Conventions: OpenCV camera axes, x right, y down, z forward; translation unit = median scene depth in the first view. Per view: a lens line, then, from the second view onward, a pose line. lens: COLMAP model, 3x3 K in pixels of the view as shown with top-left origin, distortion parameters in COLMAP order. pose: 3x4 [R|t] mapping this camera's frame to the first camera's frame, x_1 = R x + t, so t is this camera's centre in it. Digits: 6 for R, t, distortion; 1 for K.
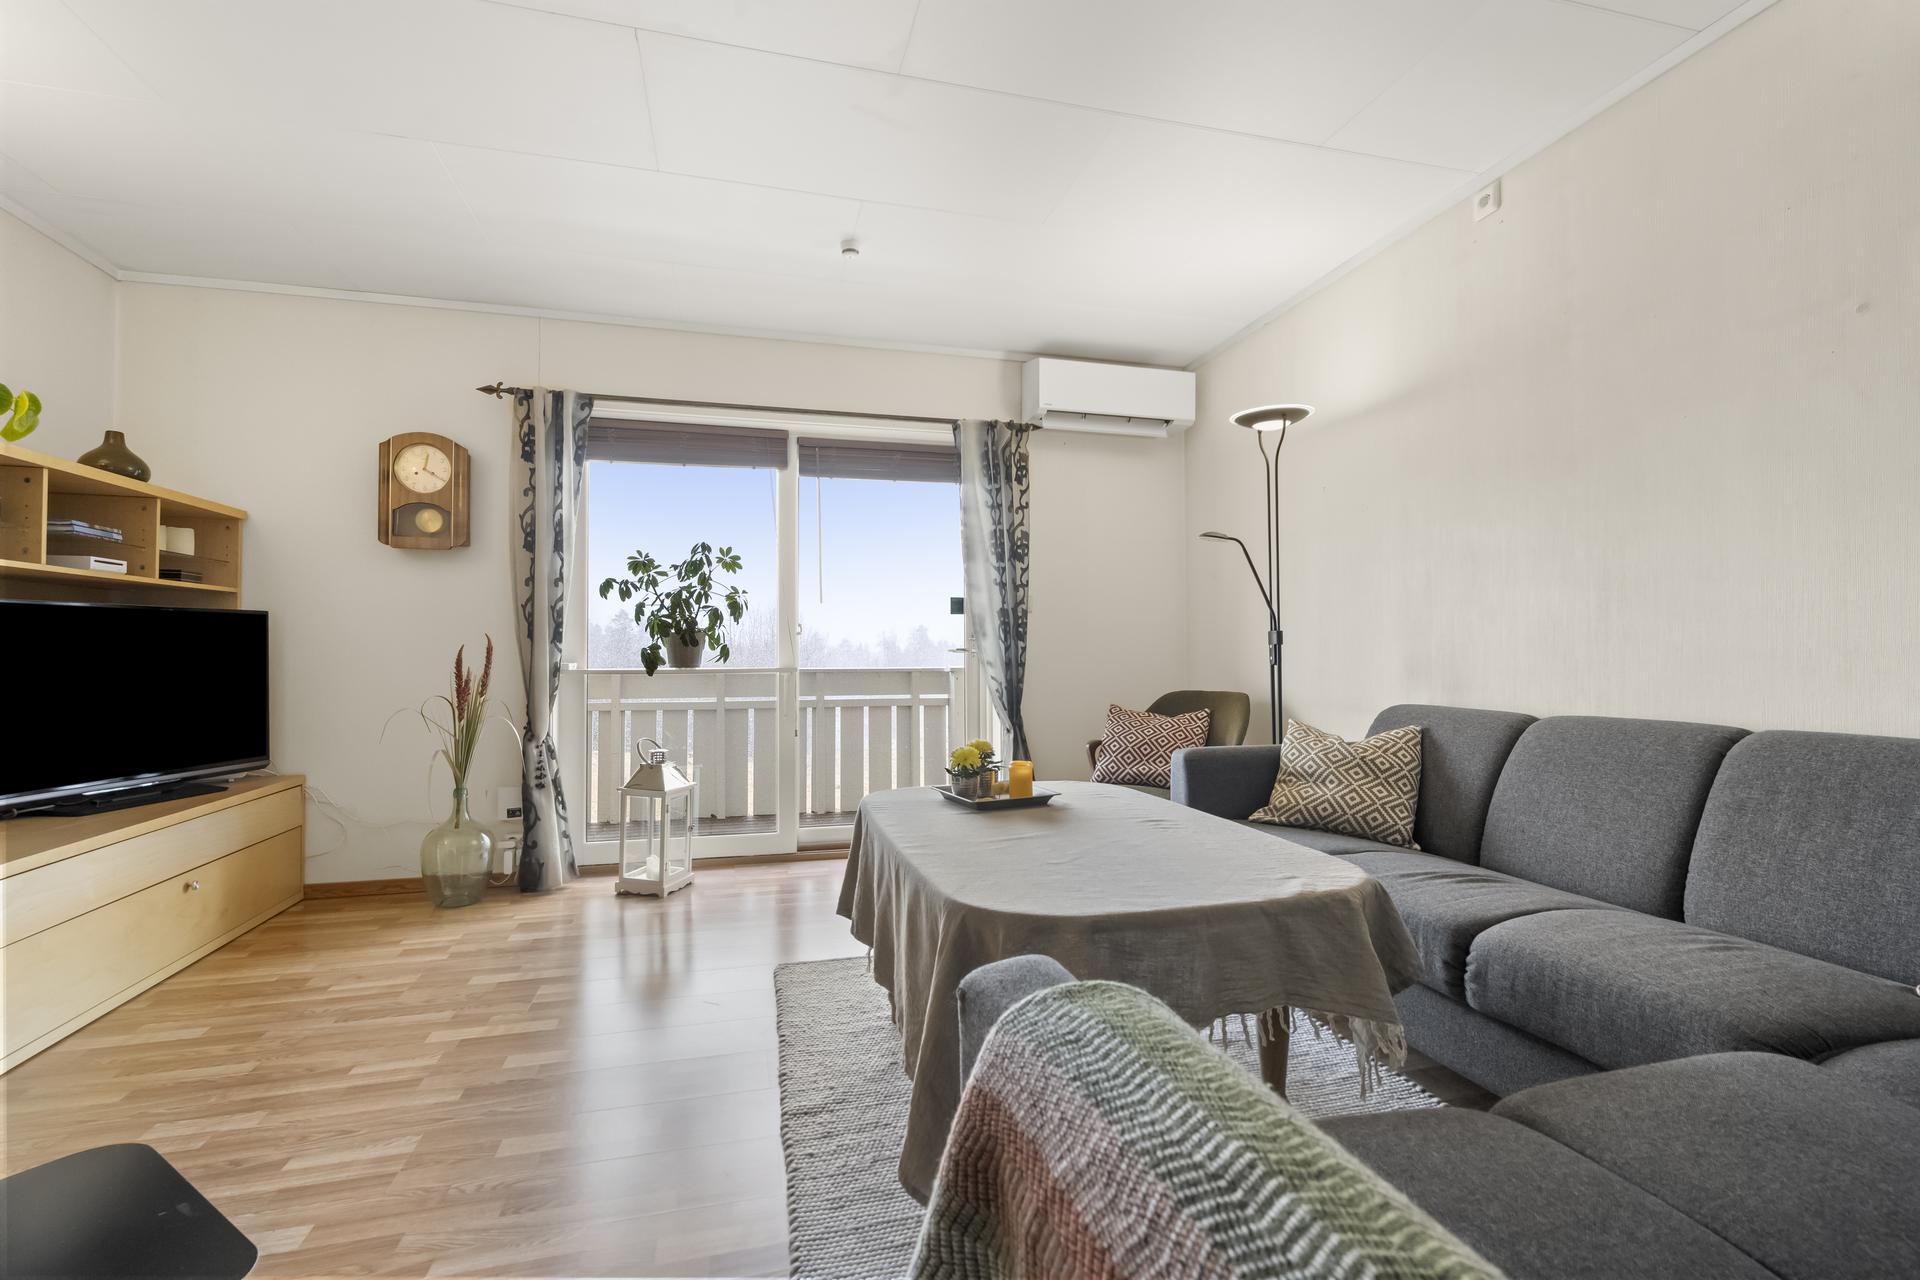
lens RADIAL K [[869.7, 0, 963.8], [0, 869.7, 640.4], [0, 0, 1]] dist [-0.001936, -0.000143]
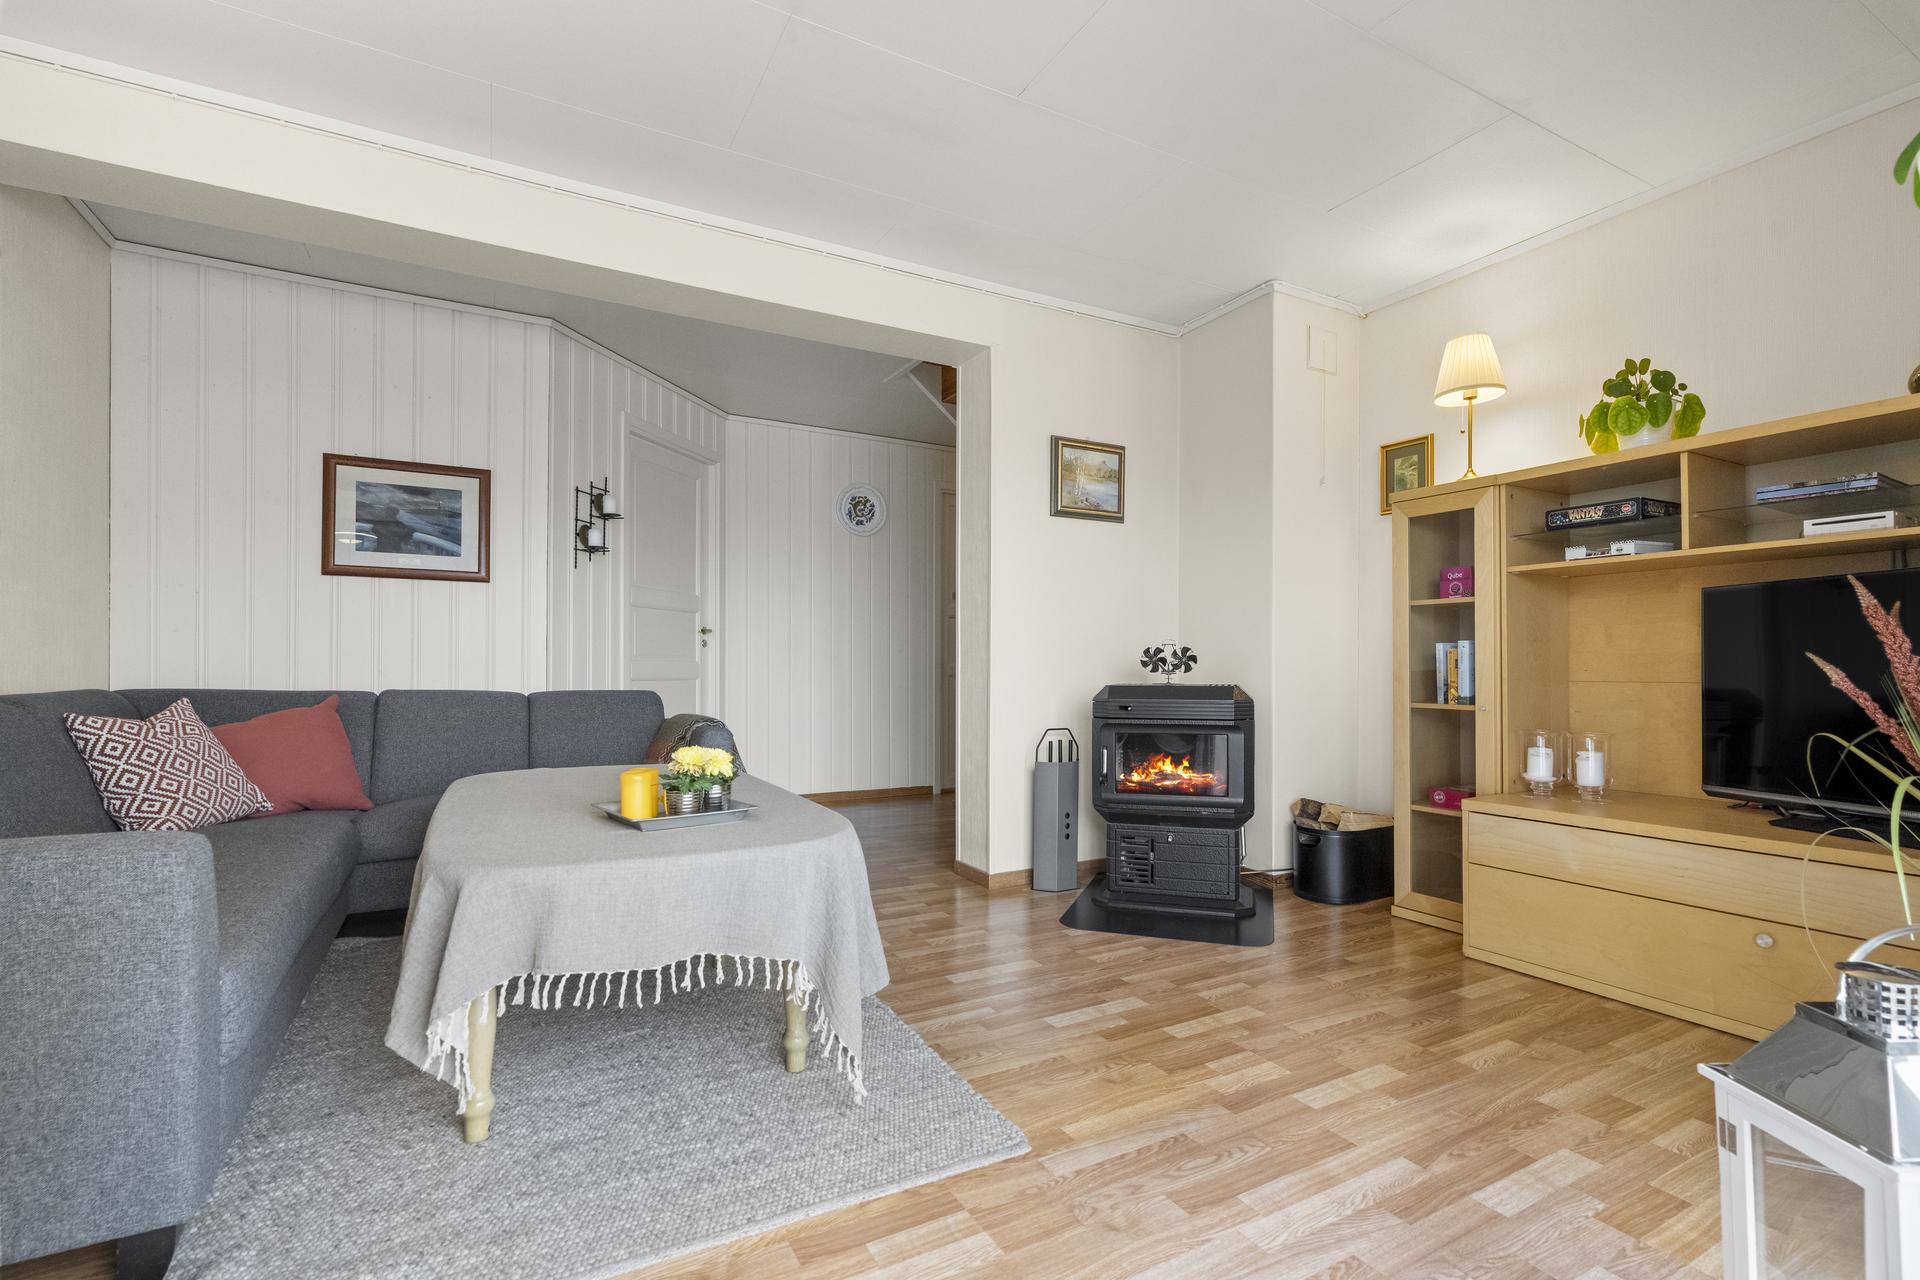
lens RADIAL K [[869.7, 0, 969.3], [0, 869.7, 647.2], [0, 0, 1]] dist [-0.001936, -0.000143]
pose [[-0.970208, 0.000918, -0.242273, -0.027543], [0.009172, 0.999415, -0.032941, 0.050187], [0.242101, -0.034181, -0.969649, 1.825411]]
